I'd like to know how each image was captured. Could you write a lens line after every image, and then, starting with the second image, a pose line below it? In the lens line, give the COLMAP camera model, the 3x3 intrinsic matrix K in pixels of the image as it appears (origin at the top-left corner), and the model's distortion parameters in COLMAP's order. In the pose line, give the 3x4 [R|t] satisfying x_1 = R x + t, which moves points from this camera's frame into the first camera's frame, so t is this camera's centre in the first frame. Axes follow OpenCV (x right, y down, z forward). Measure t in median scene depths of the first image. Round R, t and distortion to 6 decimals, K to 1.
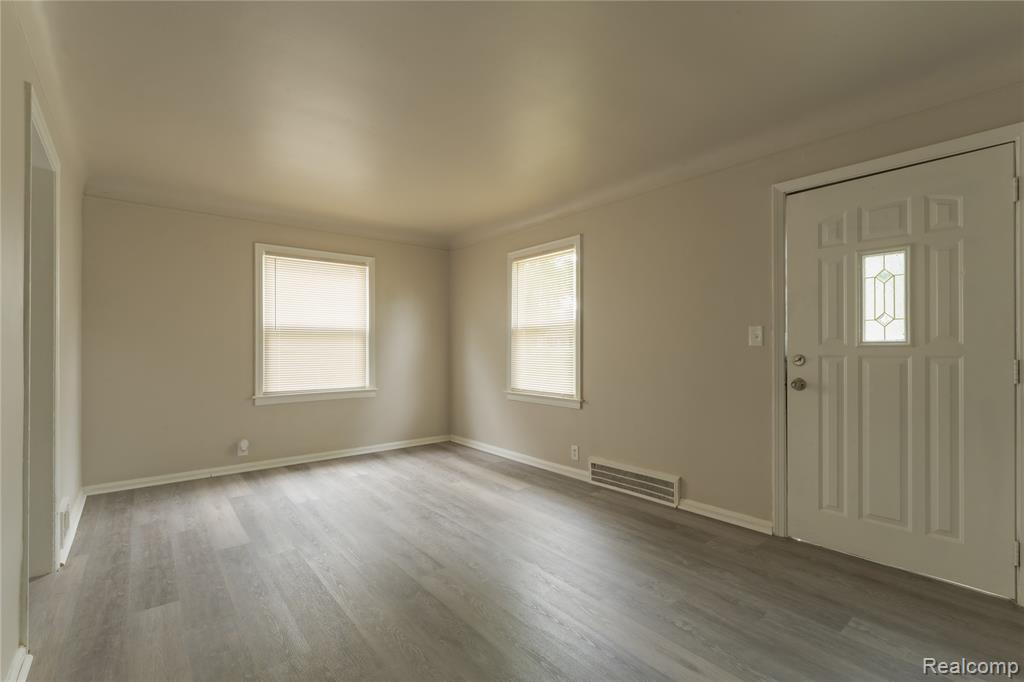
lens RADIAL K [[443.9, 0, 515.6], [0, 443.9, 343.9], [0, 0, 1]] dist [0.001217, -0.000079]
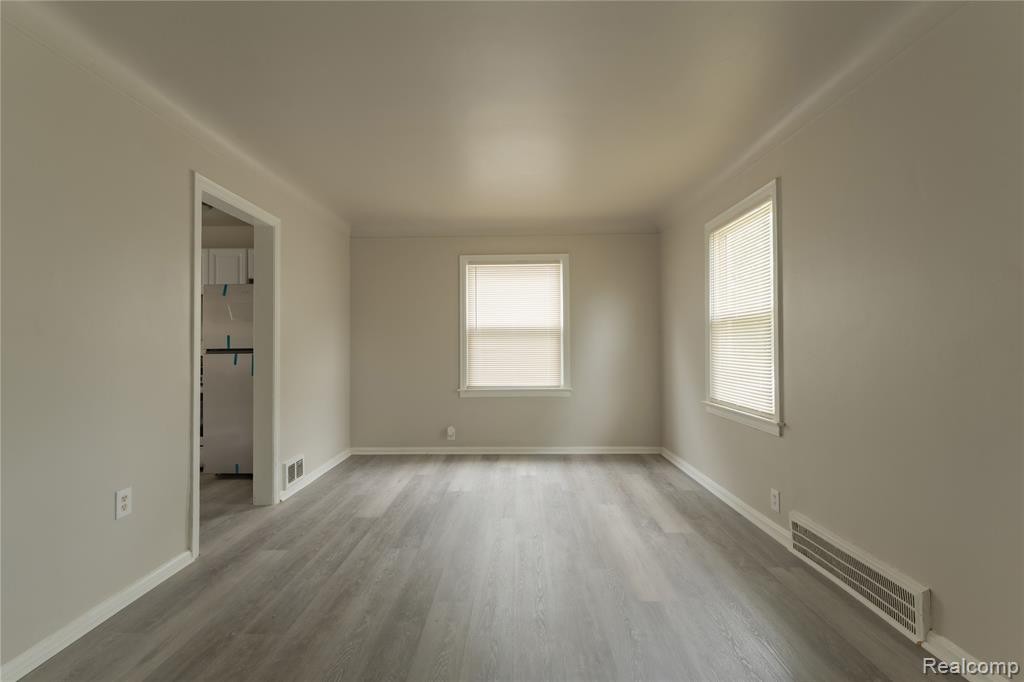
lens RADIAL K [[443.9, 0, 522.8], [0, 443.9, 339.6], [0, 0, 1]] dist [0.001217, -0.000079]
pose [[0.769650, -0.013541, -0.638322, 0.274416], [0.010016, 0.999908, -0.009135, 0.001740], [0.638387, 0.000637, 0.769715, 0.228363]]
